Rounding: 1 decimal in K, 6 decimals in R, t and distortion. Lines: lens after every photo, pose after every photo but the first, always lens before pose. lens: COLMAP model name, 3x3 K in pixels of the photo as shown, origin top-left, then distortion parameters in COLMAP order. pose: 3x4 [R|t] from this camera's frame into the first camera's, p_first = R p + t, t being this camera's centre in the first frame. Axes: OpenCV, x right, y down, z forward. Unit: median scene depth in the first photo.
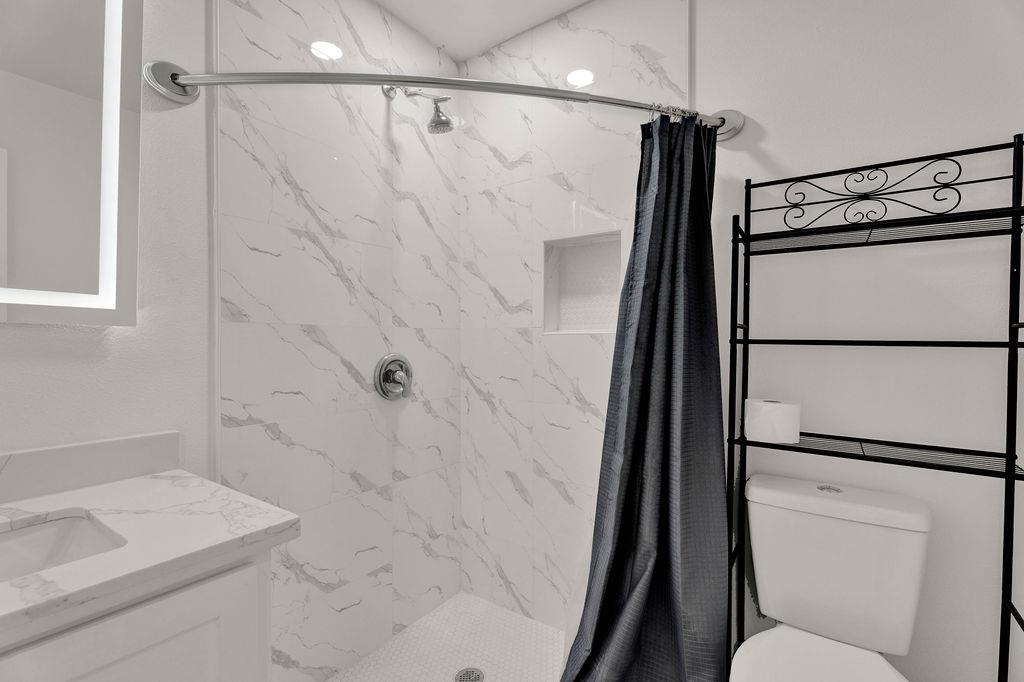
lens RADIAL K [[471.5, 0, 512.0], [0, 471.5, 341.0], [0, 0, 1]] dist [0.015469, -0.000070]
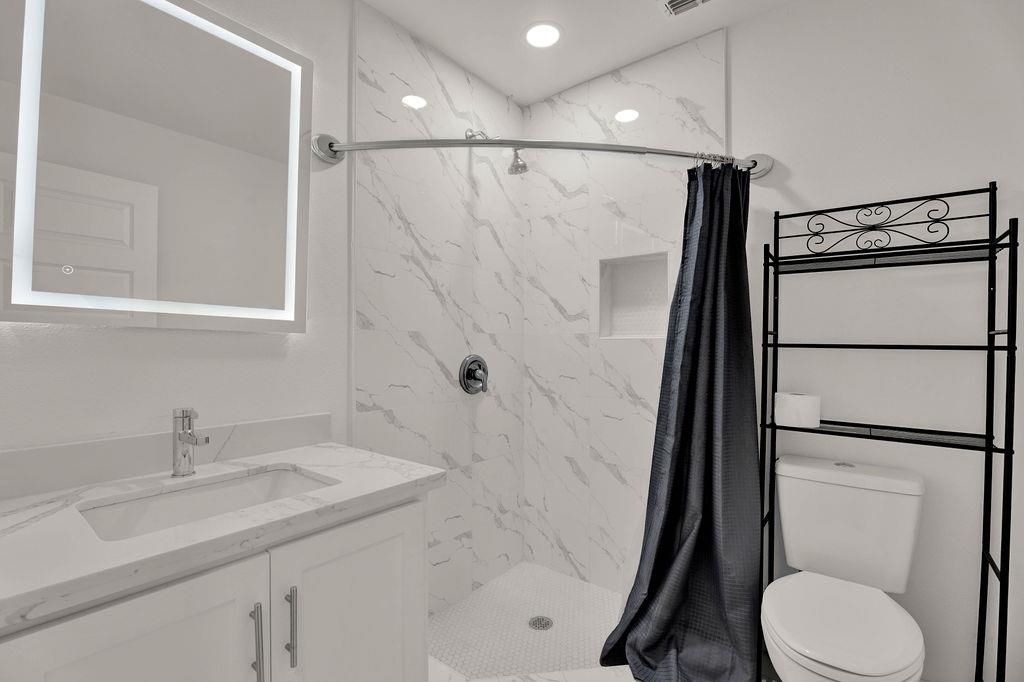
lens RADIAL K [[472.7, 0, 512.0], [0, 472.7, 341.0], [0, 0, 1]] dist [-0.001646, 0.000020]
pose [[0.998641, 0.000792, -0.052117, -0.120460], [-0.001214, 0.999967, -0.008067, 0.000546], [0.052109, 0.008119, 0.998608, -0.251433]]
